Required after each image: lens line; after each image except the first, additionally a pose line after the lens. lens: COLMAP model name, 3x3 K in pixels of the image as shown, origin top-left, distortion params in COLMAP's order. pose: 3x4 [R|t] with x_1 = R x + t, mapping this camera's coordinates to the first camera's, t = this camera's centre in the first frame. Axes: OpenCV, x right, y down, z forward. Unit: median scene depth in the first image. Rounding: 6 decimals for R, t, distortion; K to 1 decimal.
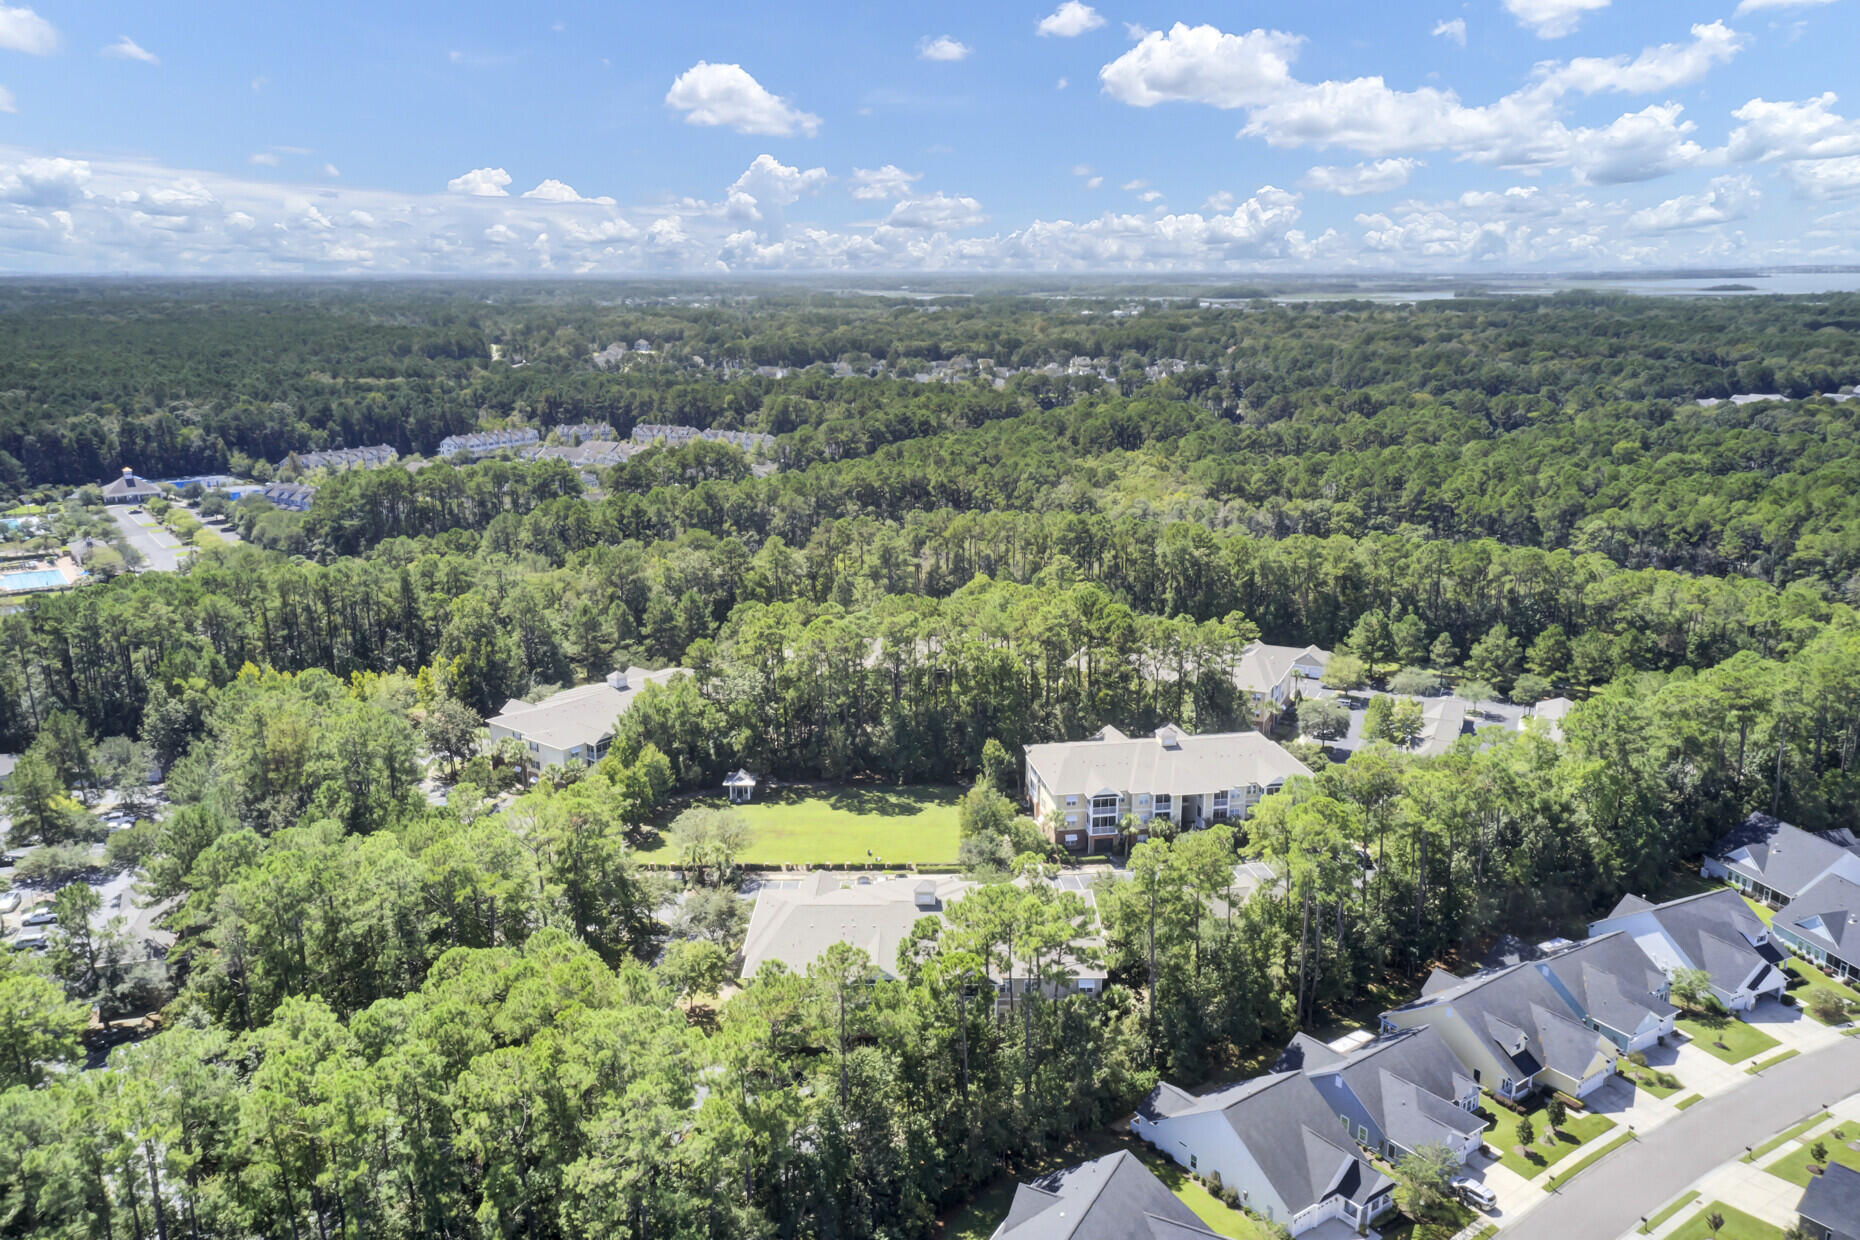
lens RADIAL K [[1410.3, 0, 930.5], [0, 1410.3, 627.3], [0, 0, 1]] dist [0.006767, 0.006652]
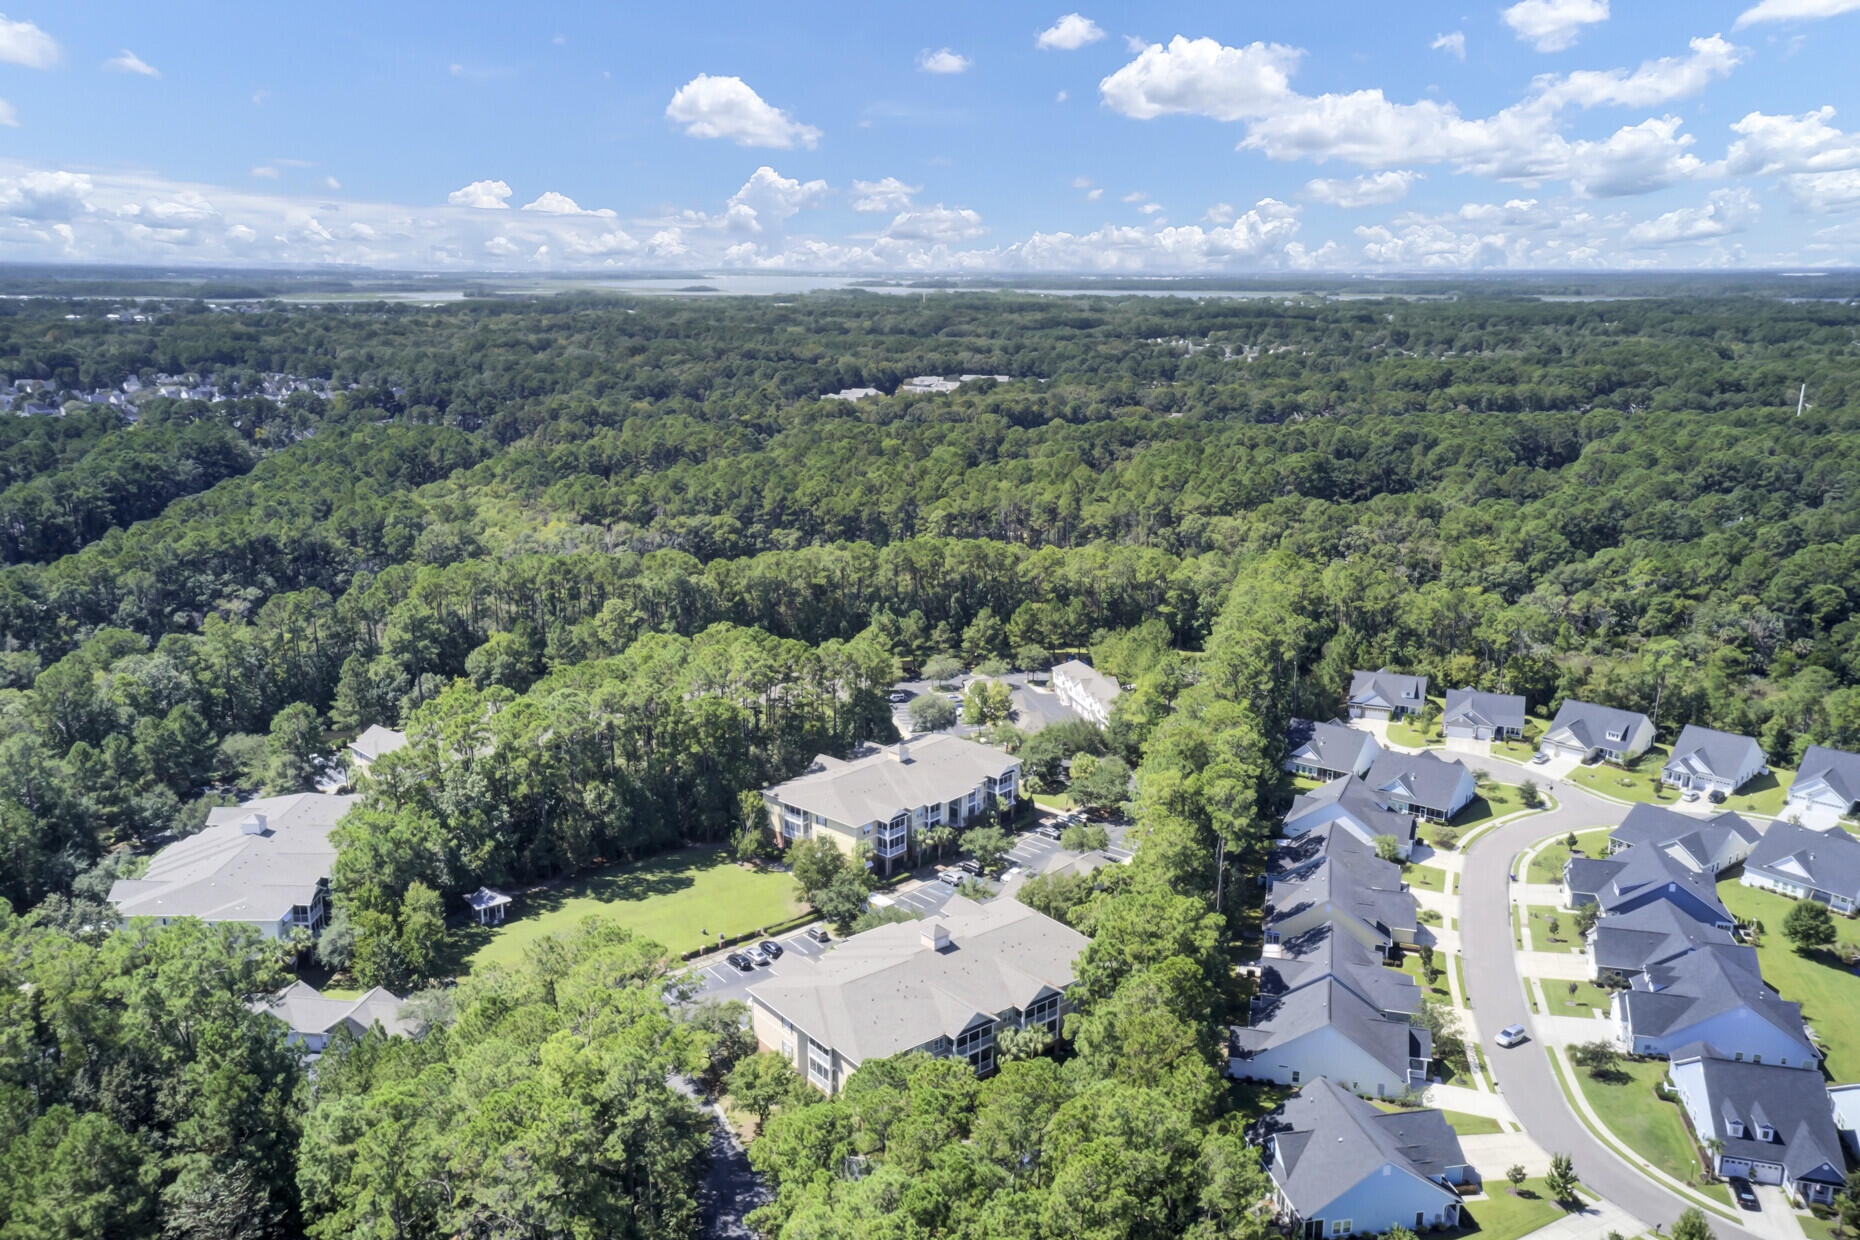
lens RADIAL K [[1410.3, 0, 930.5], [0, 1410.3, 627.3], [0, 0, 1]] dist [0.006767, 0.006652]
pose [[0.785271, -0.148016, 0.601199, -0.443620], [0.147830, 0.987743, 0.050091, -0.067326], [-0.601245, 0.049540, 0.797528, 0.120633]]
